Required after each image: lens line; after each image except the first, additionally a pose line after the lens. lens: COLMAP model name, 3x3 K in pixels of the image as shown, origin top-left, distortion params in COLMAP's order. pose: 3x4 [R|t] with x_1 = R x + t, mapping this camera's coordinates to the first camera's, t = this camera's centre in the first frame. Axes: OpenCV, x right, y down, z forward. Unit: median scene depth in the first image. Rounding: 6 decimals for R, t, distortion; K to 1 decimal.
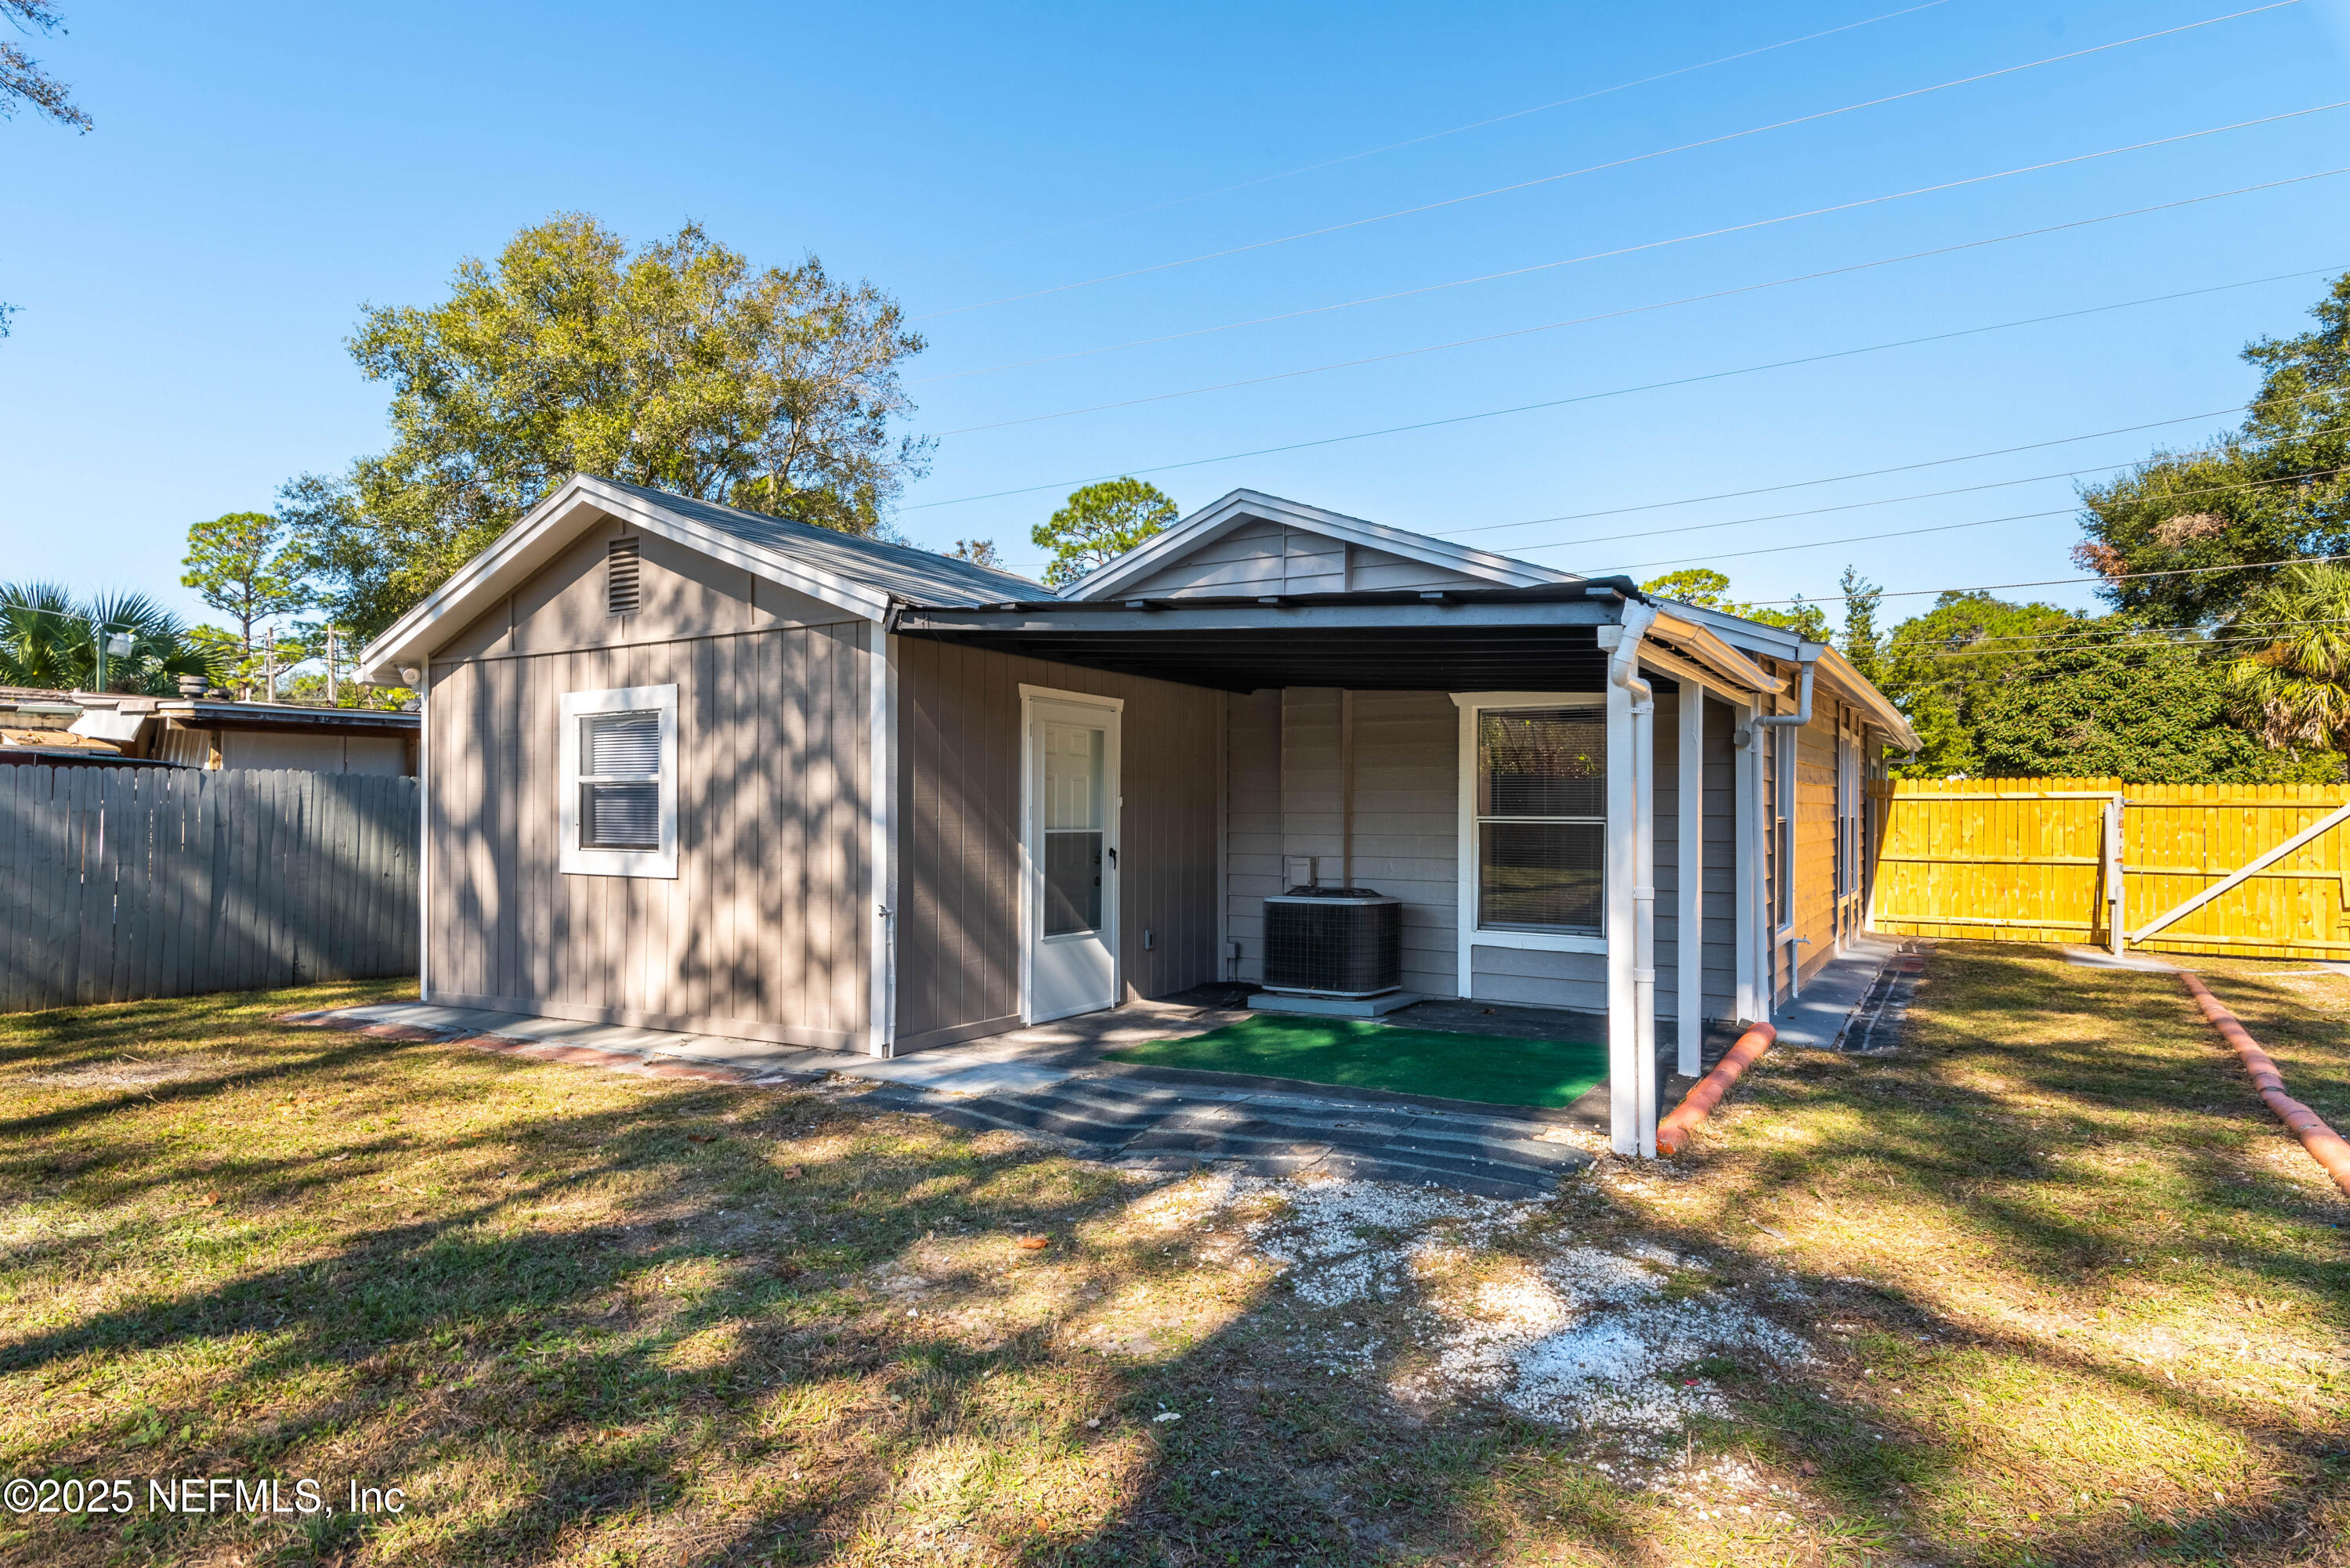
lens RADIAL K [[1272.4, 0, 1174.8], [0, 1272.4, 795.1], [0, 0, 1]] dist [-0.002269, 0.000213]
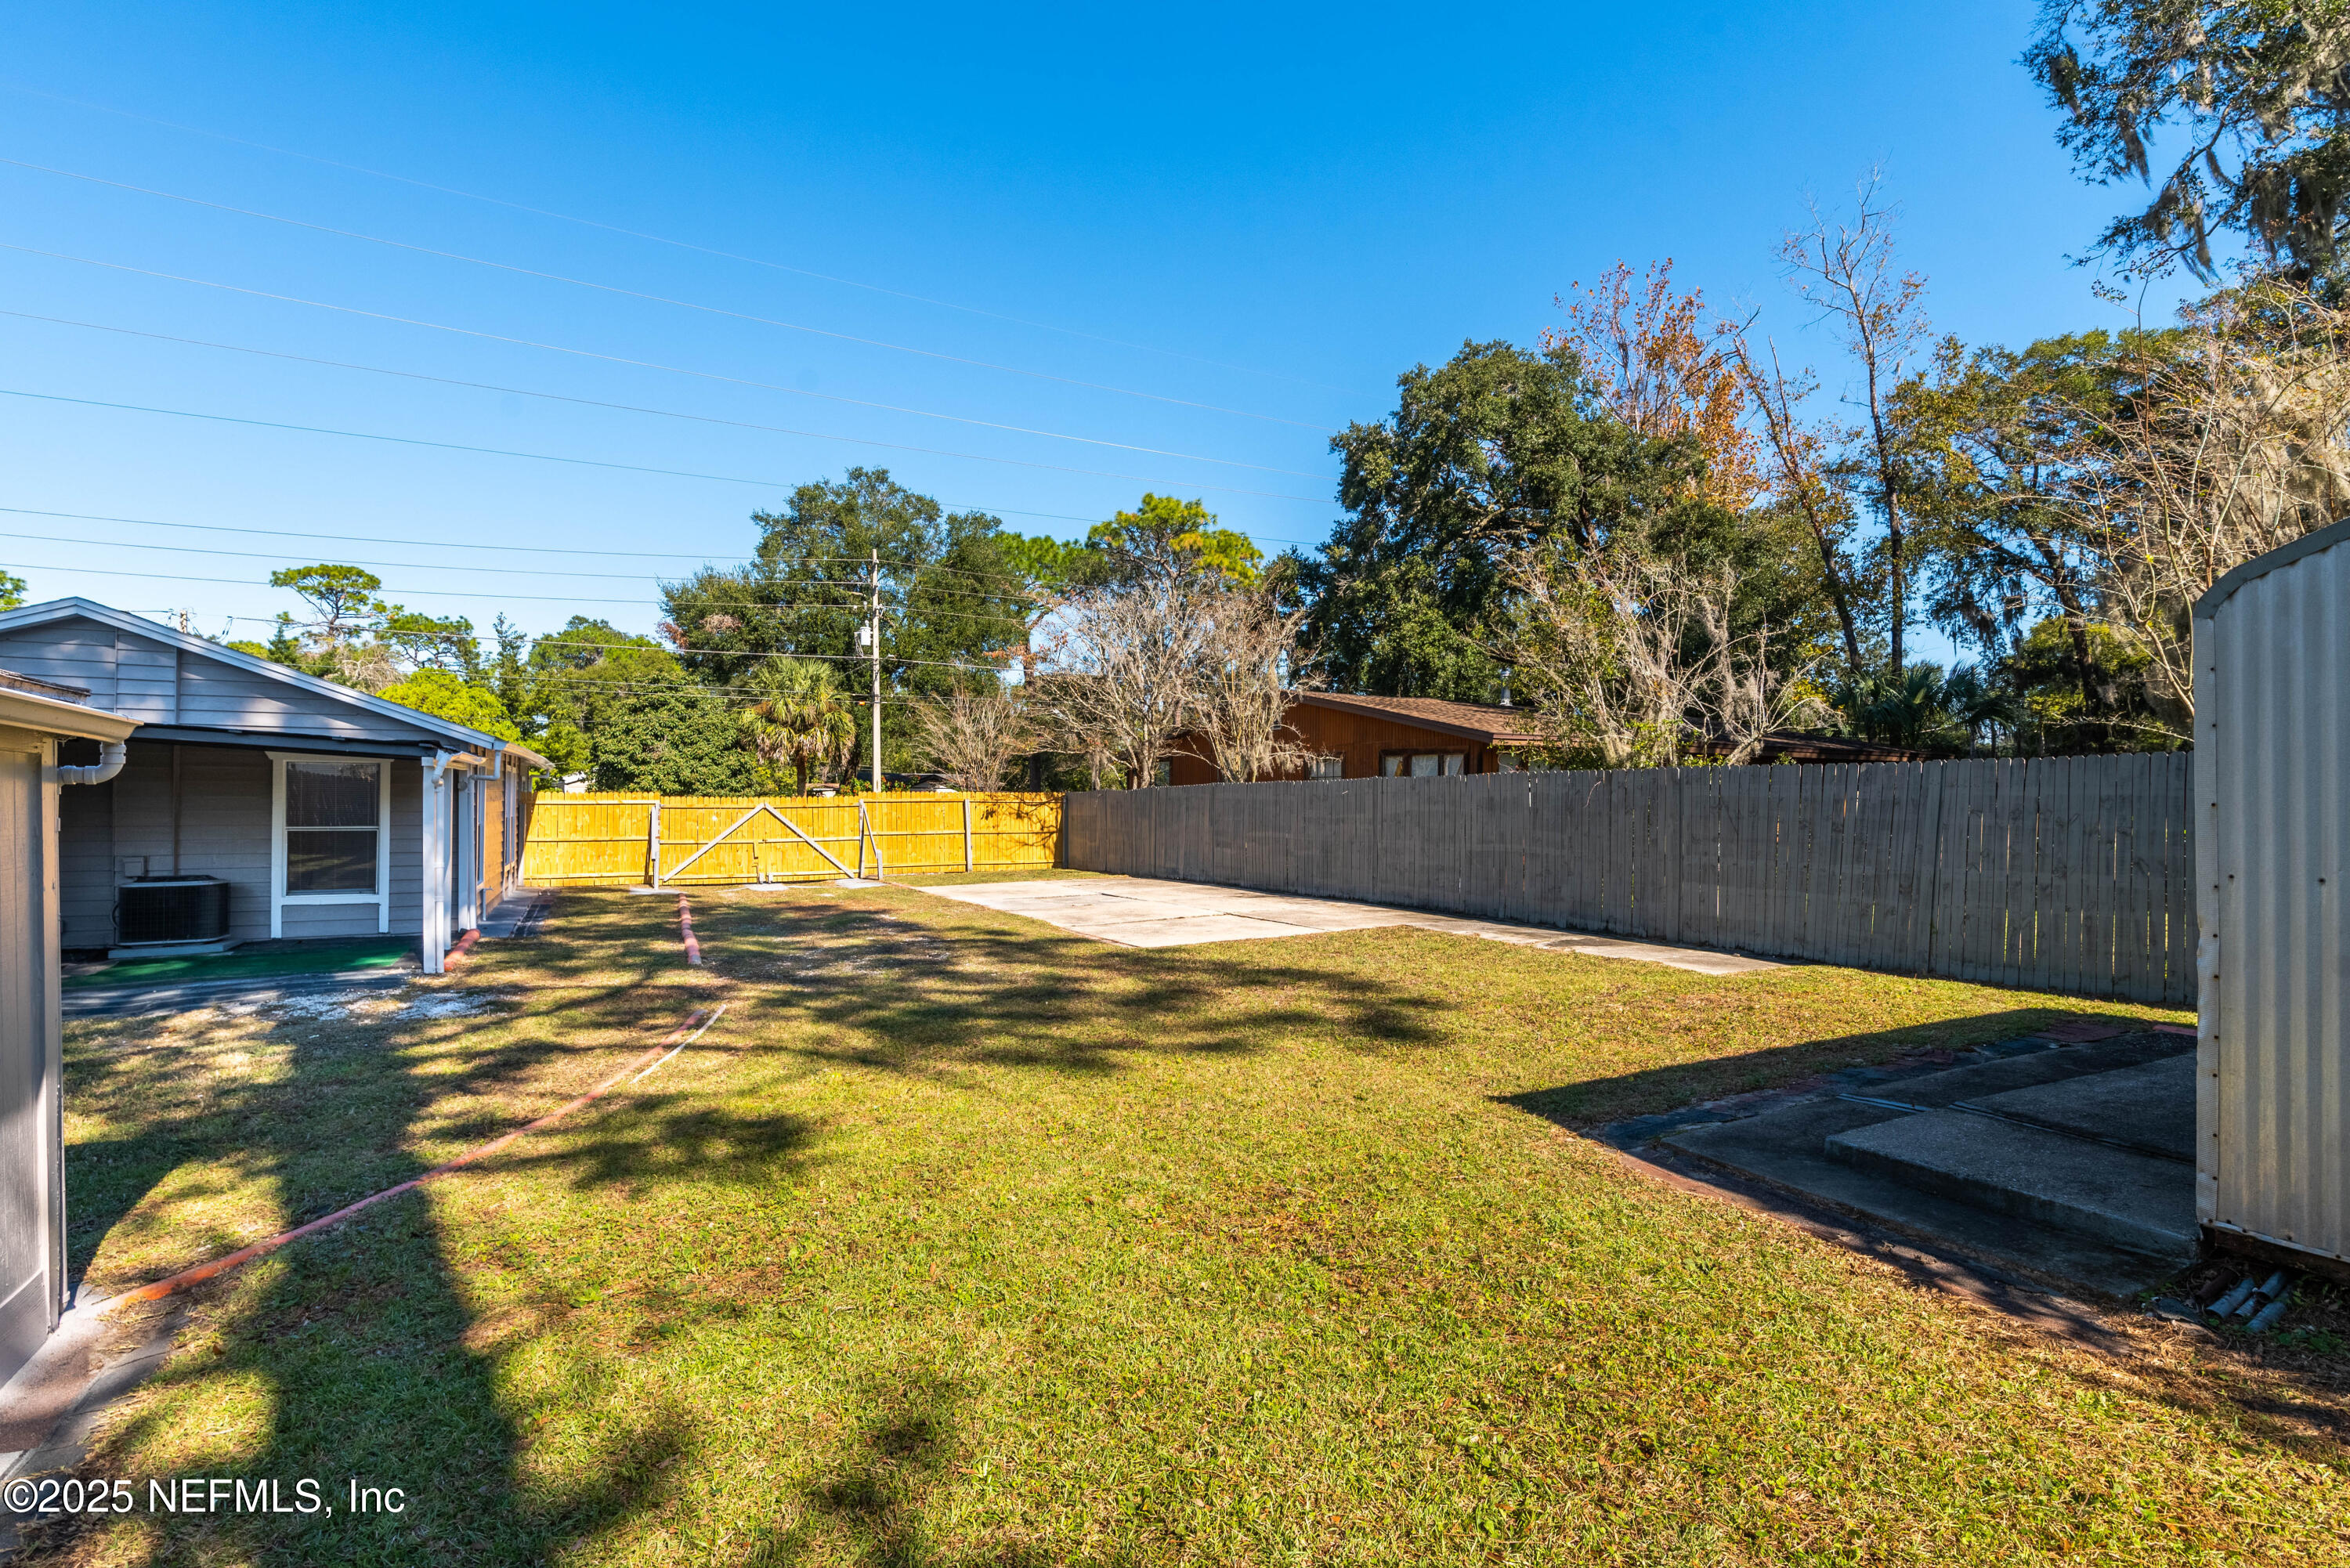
lens RADIAL K [[1109.9, 0, 1146.8], [0, 1109.9, 796.4], [0, 0, 1]] dist [0.014405, 0.000273]
pose [[0.523986, -0.000400, 0.851727, -0.179775], [-0.014050, 0.999860, 0.009113, -0.022543], [-0.851611, -0.016742, 0.523907, -0.307892]]
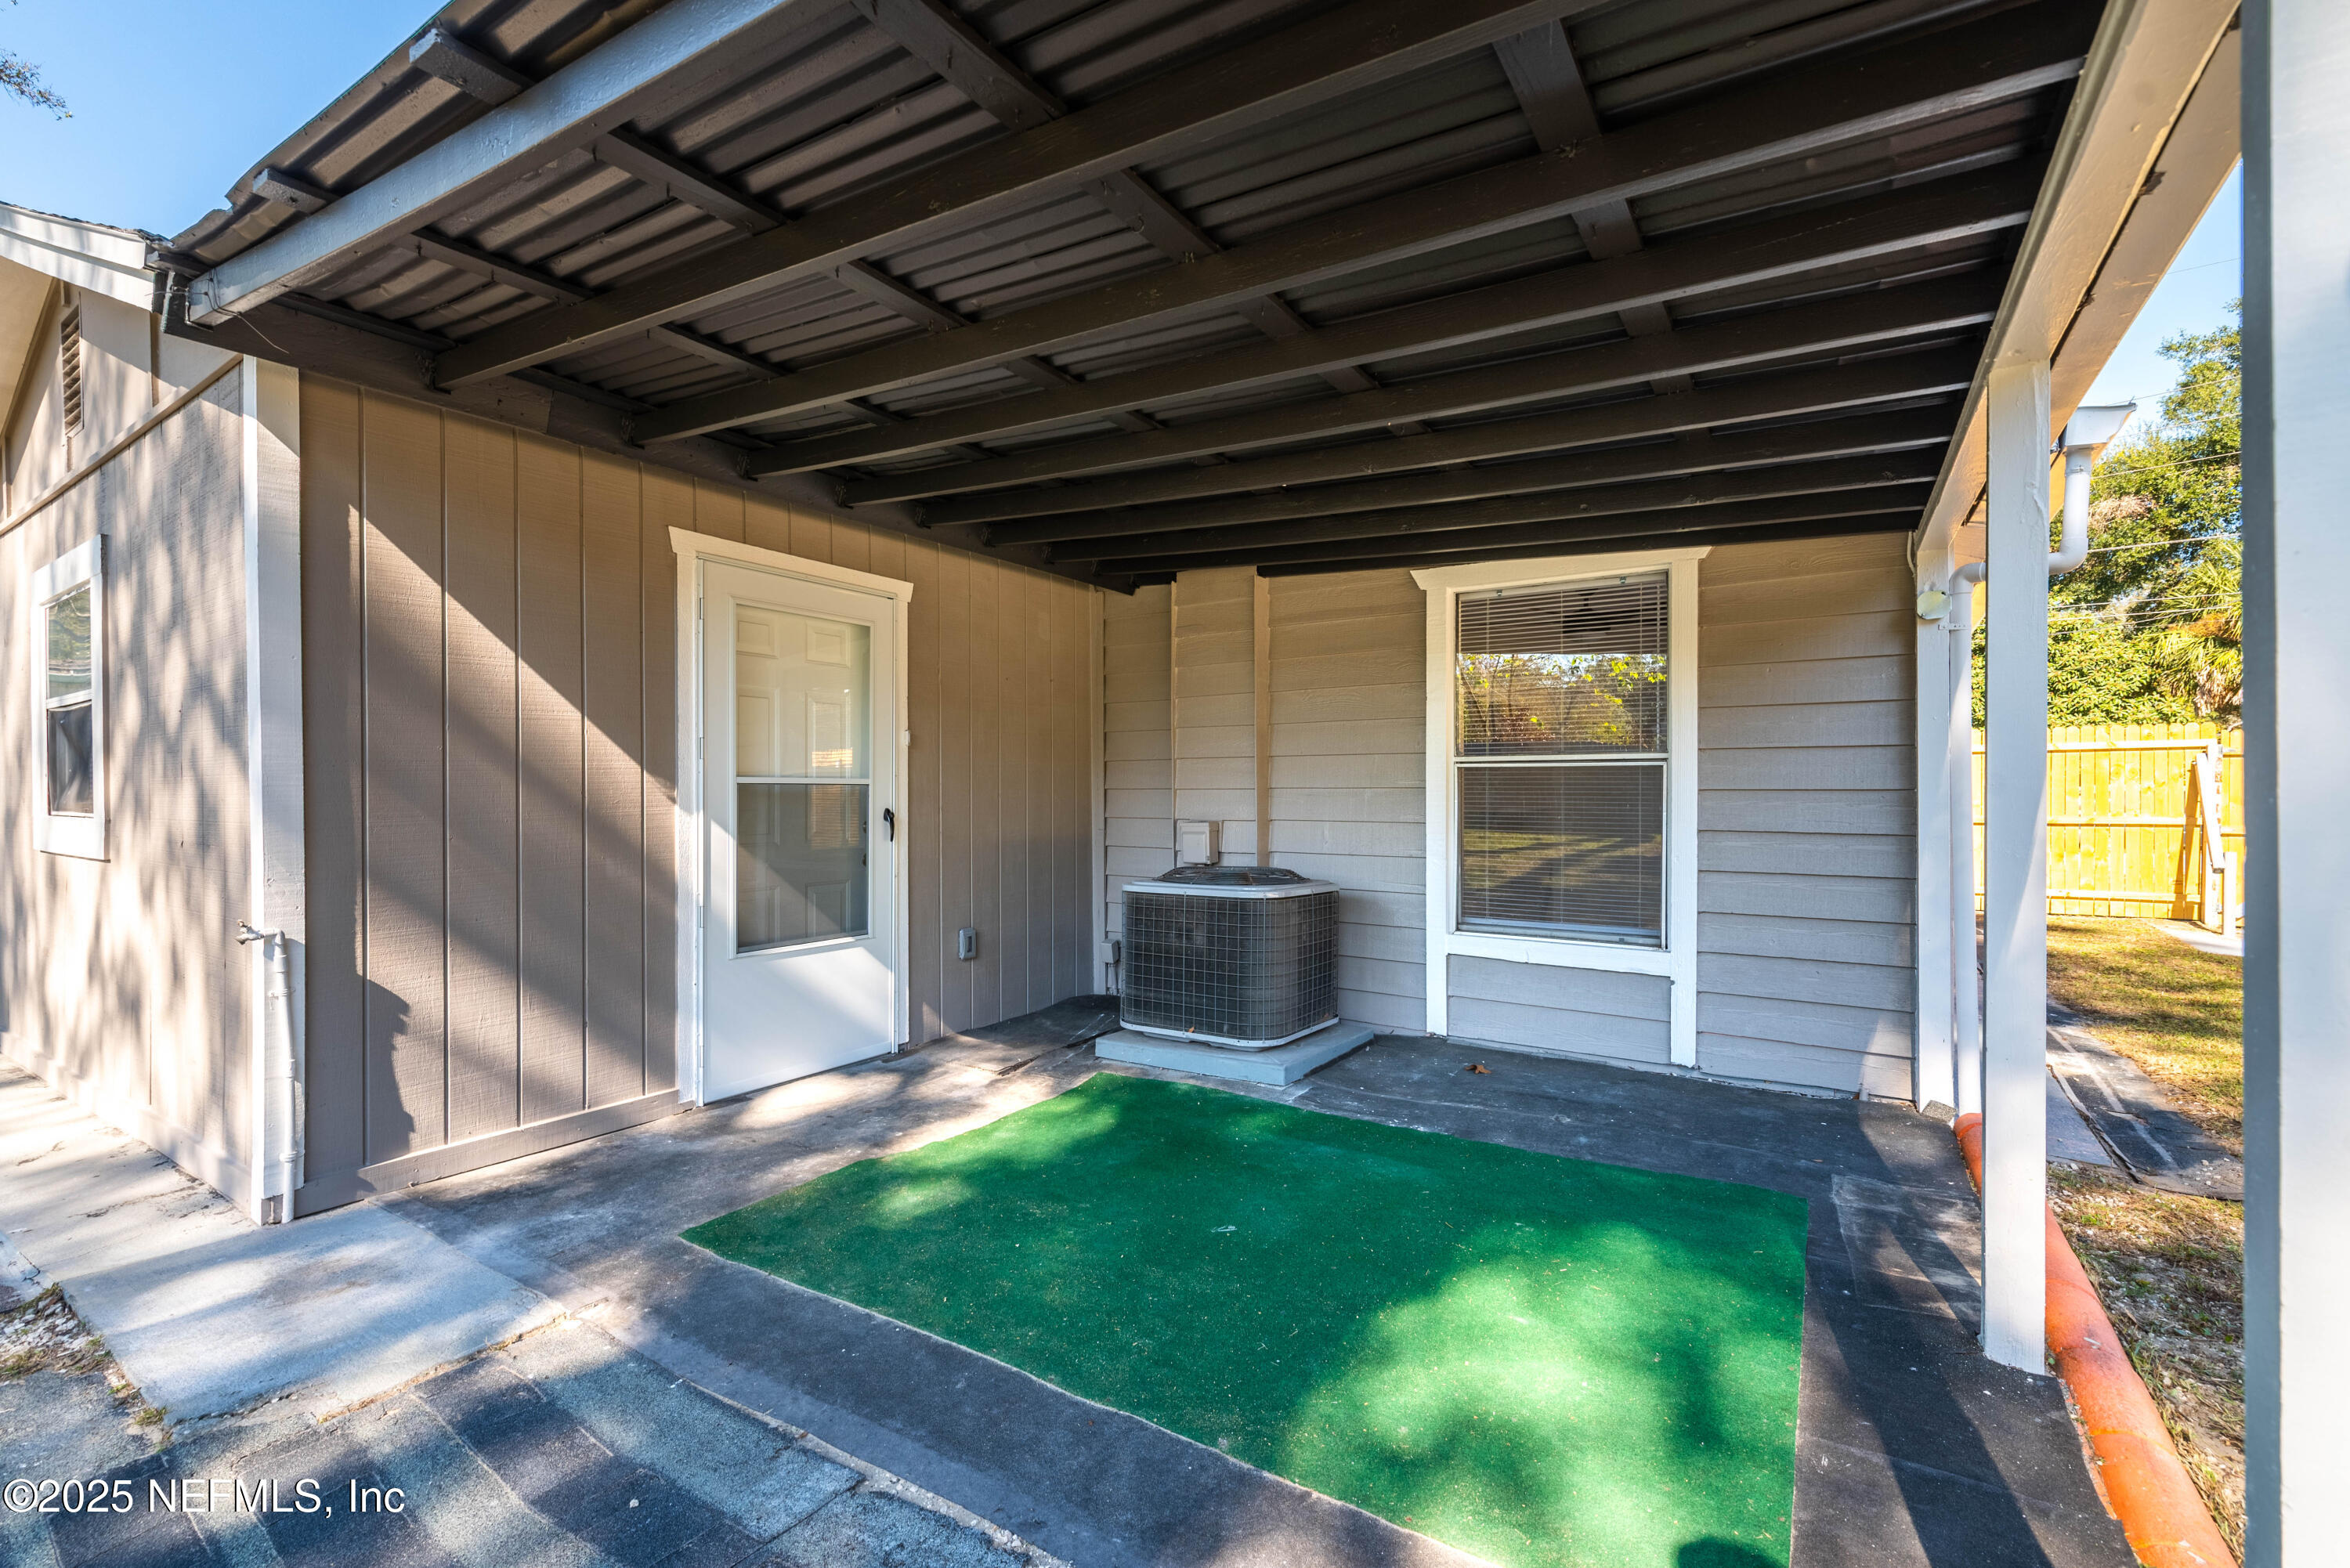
lens RADIAL K [[1010.4, 0, 1168.8], [0, 1010.4, 782.6], [0, 0, 1]] dist [0.000489, -0.000735]
pose [[0.999501, -0.007154, -0.030769, 0.046828], [0.007381, 0.999946, 0.007264, 0.010891], [0.030715, -0.007487, 0.999500, 0.208595]]
